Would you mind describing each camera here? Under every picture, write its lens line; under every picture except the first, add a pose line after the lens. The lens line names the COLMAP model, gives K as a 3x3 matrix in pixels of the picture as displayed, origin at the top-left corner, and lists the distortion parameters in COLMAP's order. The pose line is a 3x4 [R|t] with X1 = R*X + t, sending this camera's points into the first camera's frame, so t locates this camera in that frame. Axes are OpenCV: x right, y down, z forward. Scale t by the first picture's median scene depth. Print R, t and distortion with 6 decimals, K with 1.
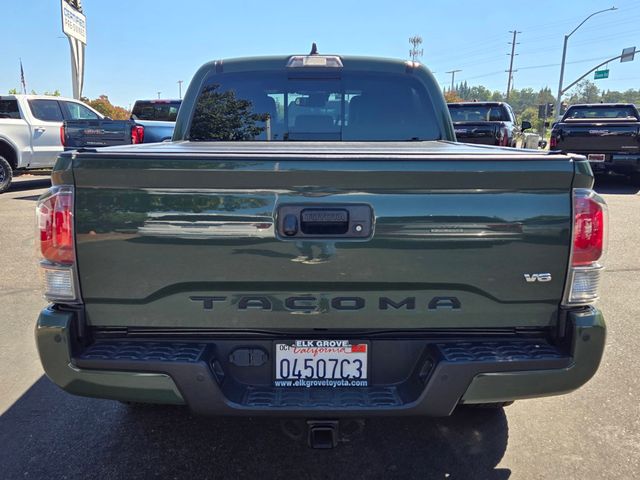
lens RADIAL K [[590.9, 0, 320.0], [0, 590.9, 240.0], [0, 0, 1]] dist [0.064691, -0.022608]
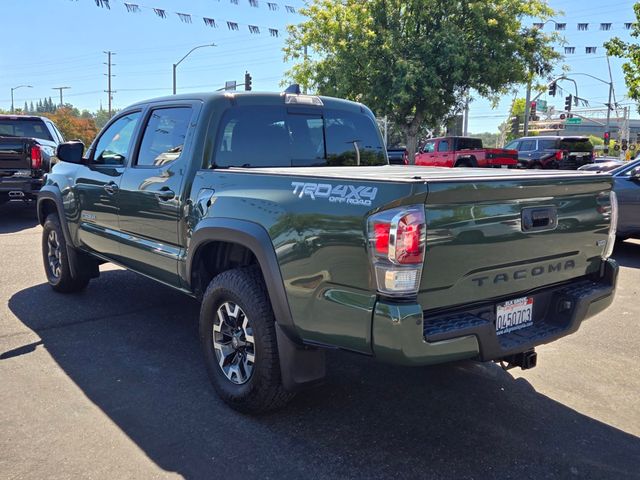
lens RADIAL K [[590.9, 0, 320.0], [0, 590.9, 240.0], [0, 0, 1]] dist [0.064691, -0.022608]
pose [[0.792011, -0.086587, 0.604335, -1.278653], [0.105665, 0.994394, 0.003994, -0.038554], [-0.601293, 0.060694, 0.796720, 0.084088]]
